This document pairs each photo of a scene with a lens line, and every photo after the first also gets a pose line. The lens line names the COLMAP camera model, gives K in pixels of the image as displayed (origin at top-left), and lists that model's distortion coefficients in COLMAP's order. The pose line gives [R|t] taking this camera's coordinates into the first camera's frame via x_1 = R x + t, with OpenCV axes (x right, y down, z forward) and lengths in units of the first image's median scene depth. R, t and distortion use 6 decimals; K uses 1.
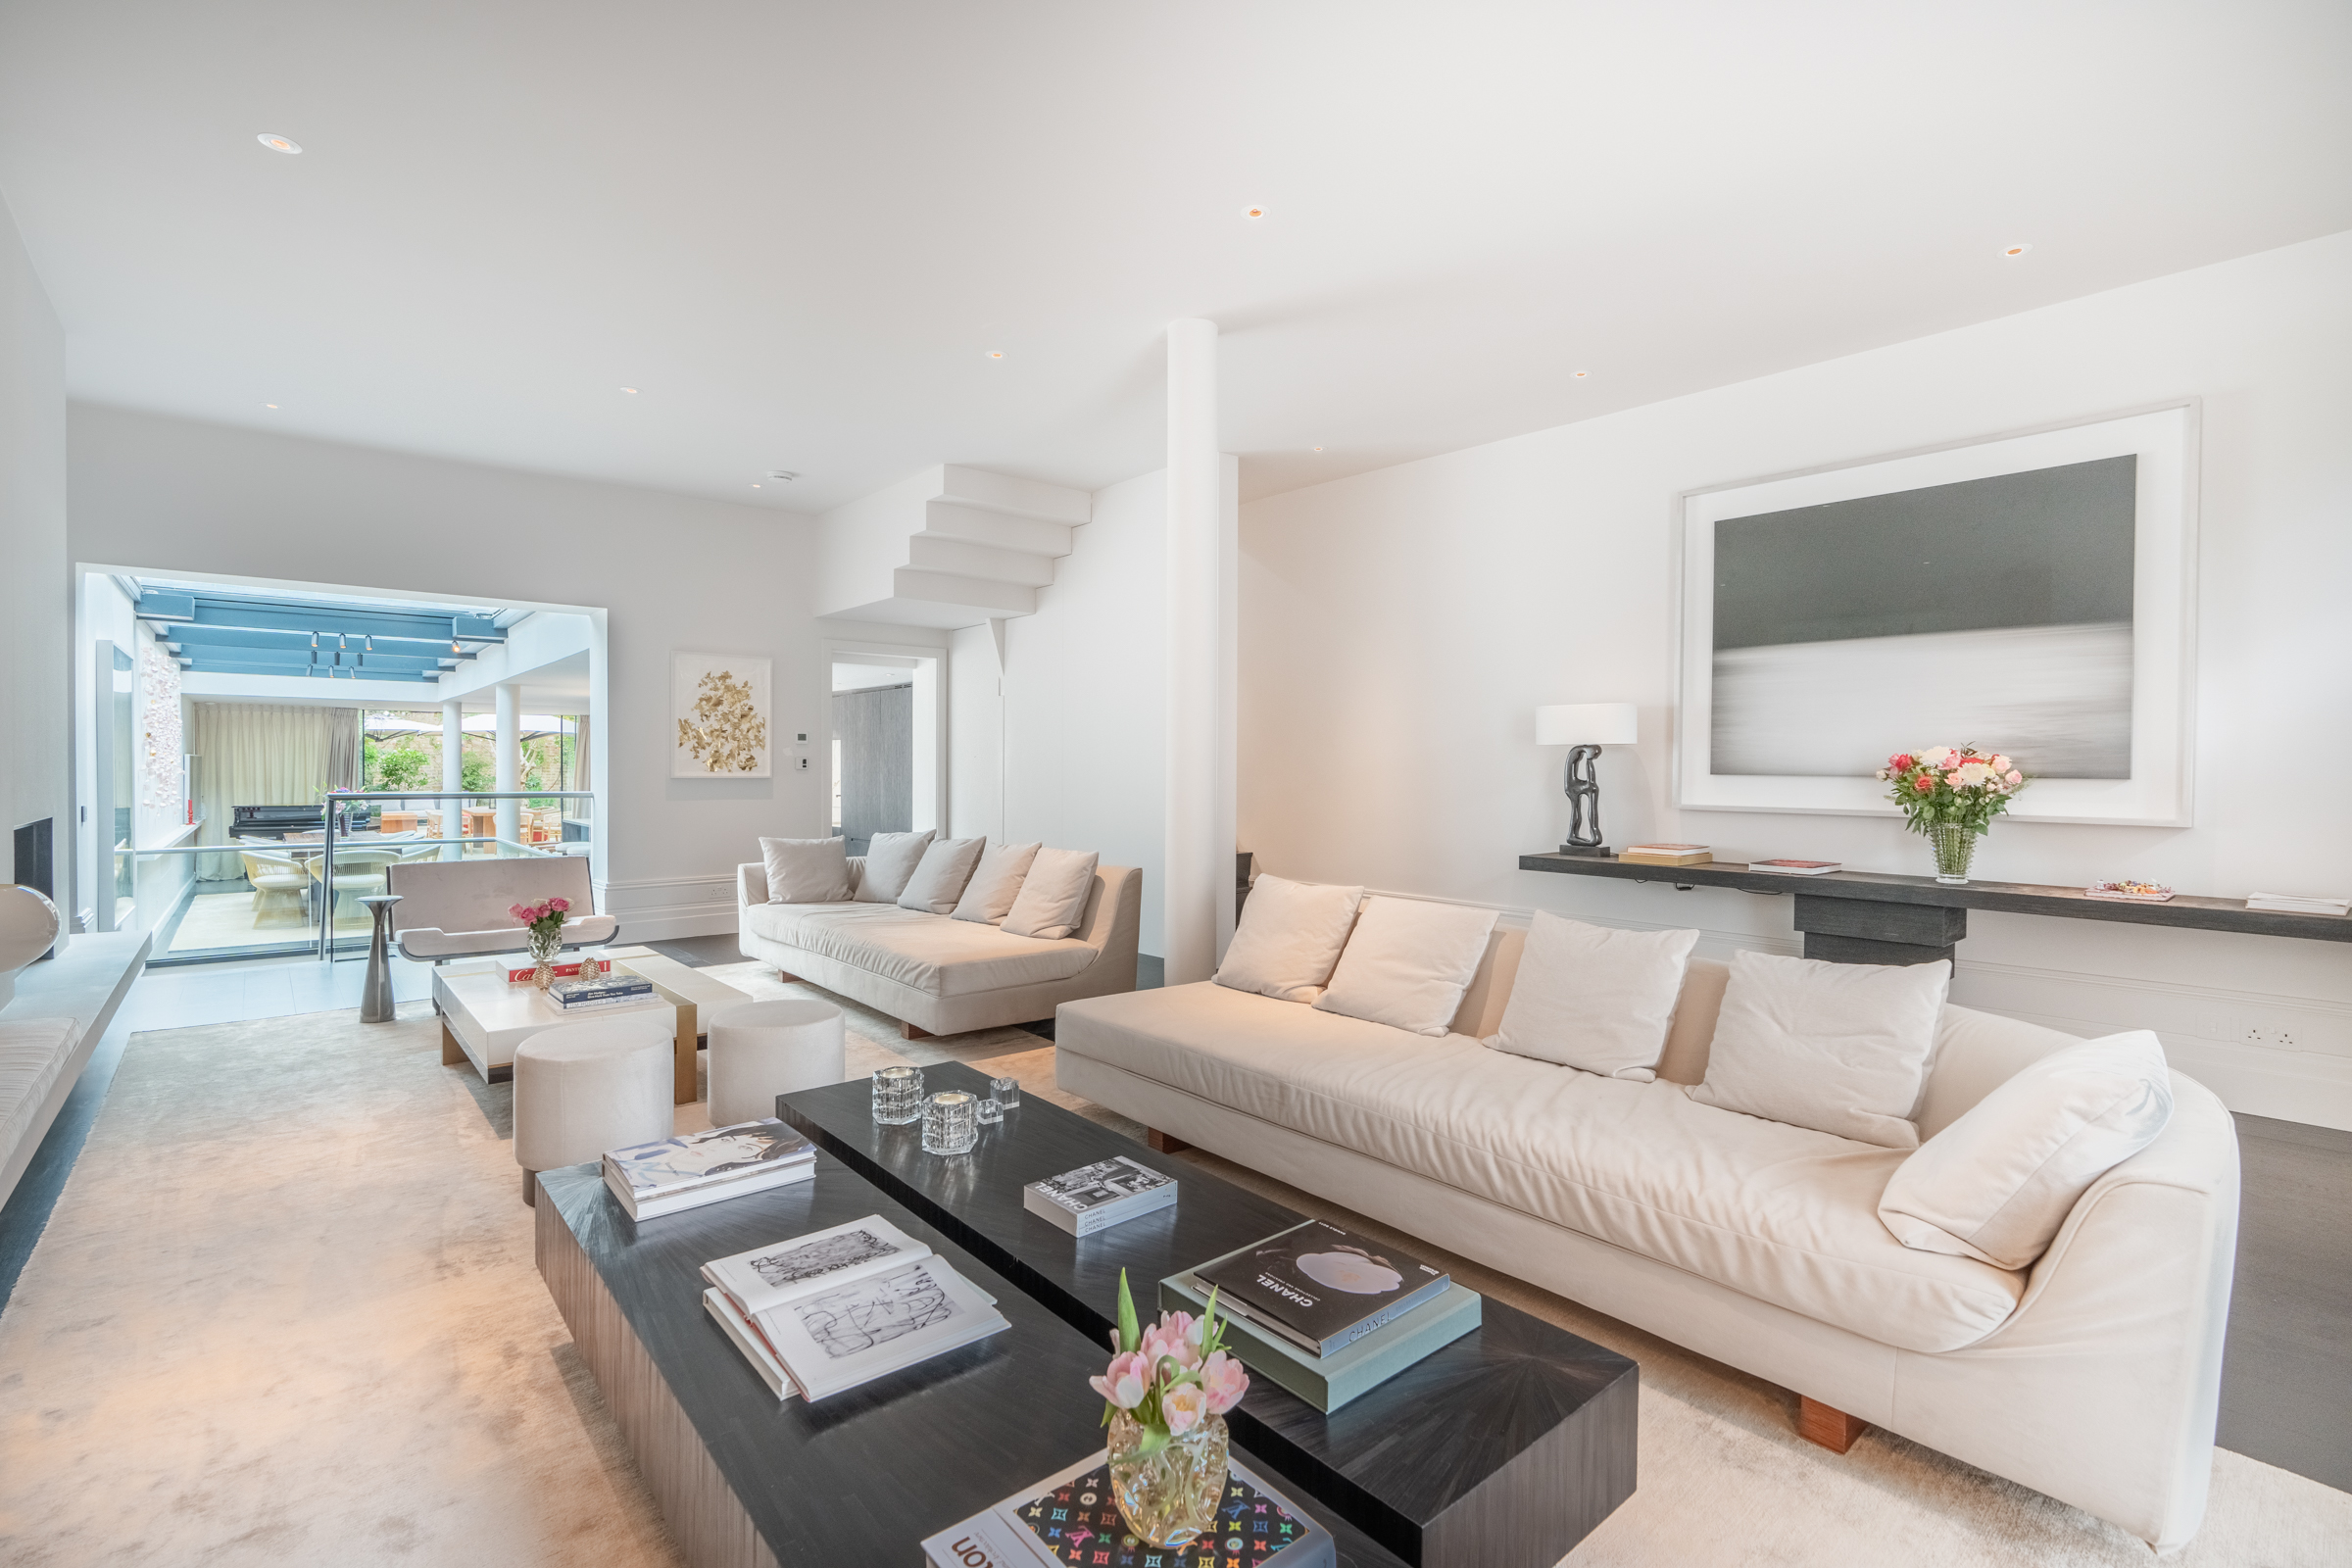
lens RADIAL K [[1071.2, 0, 1176.0], [0, 1071.2, 784.0], [0, 0, 1]] dist [-0.003540, -0.000547]
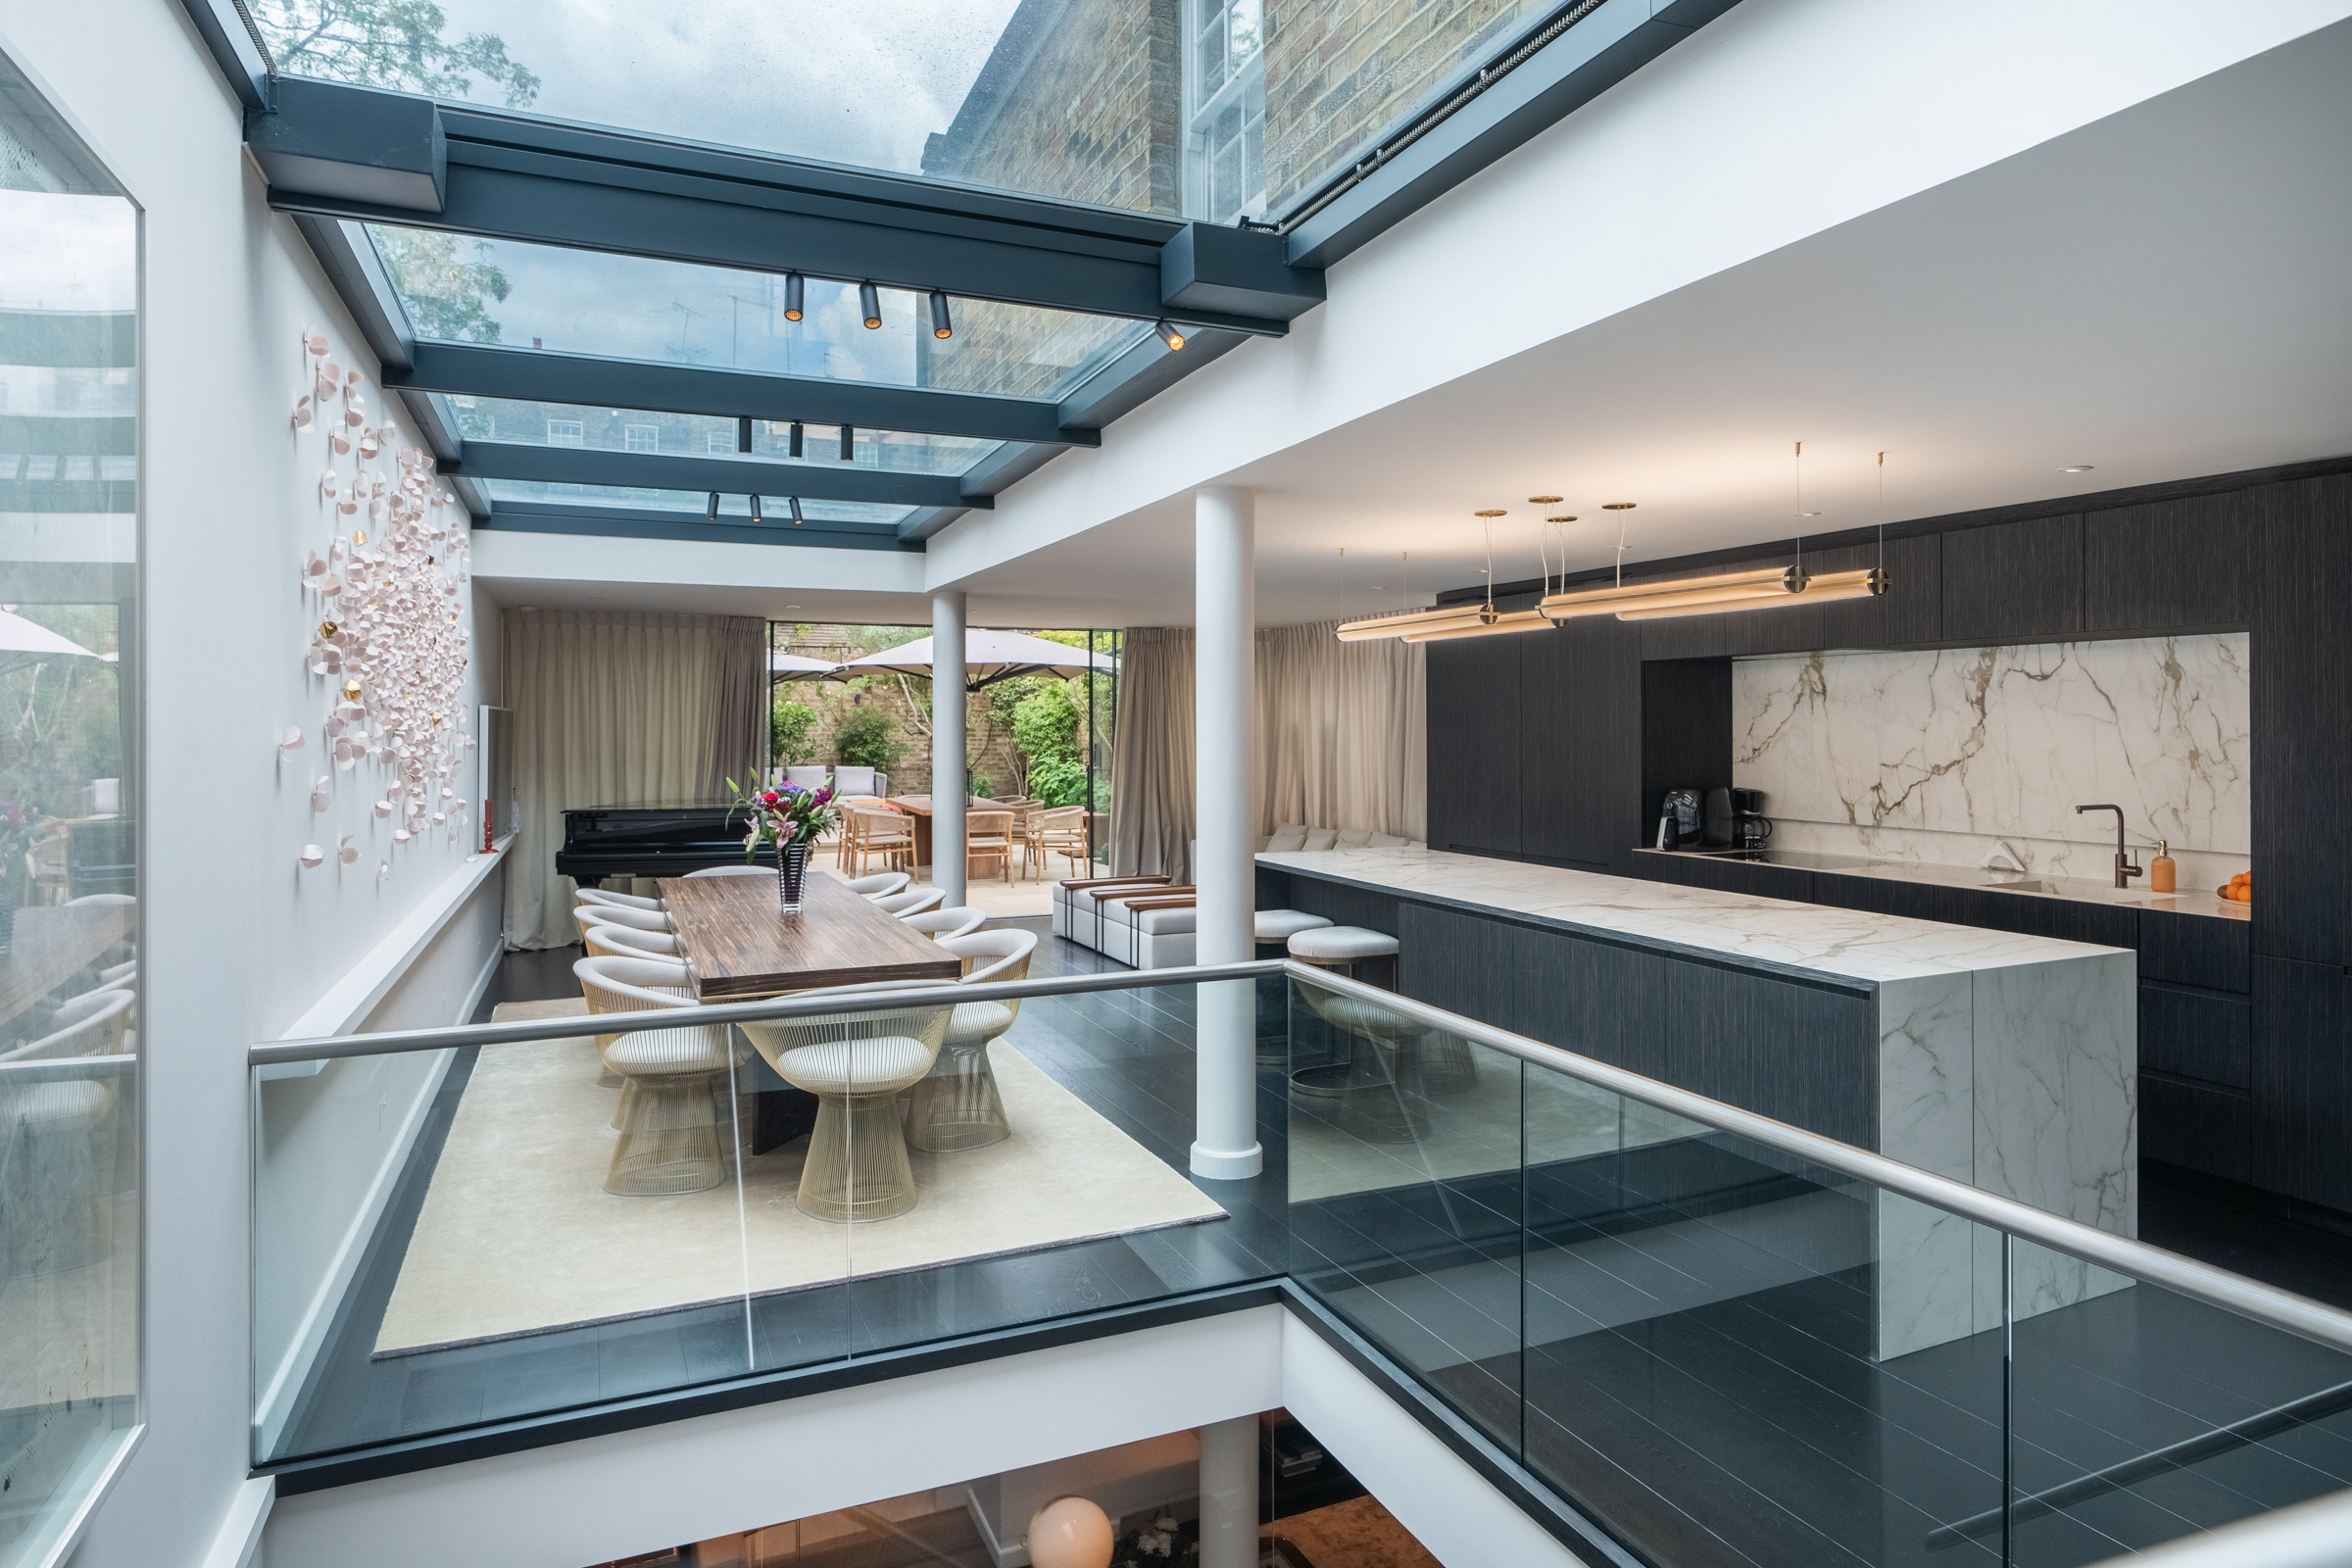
lens RADIAL K [[1332.2, 0, 1179.5], [0, 1332.2, 736.5], [0, 0, 1]] dist [0.001411, 0.000170]
pose [[0.958951, -0.002347, -0.283563, -0.415408], [-0.000141, 0.999962, -0.008753, -0.008309], [0.283573, 0.008433, 0.958914, 0.467294]]
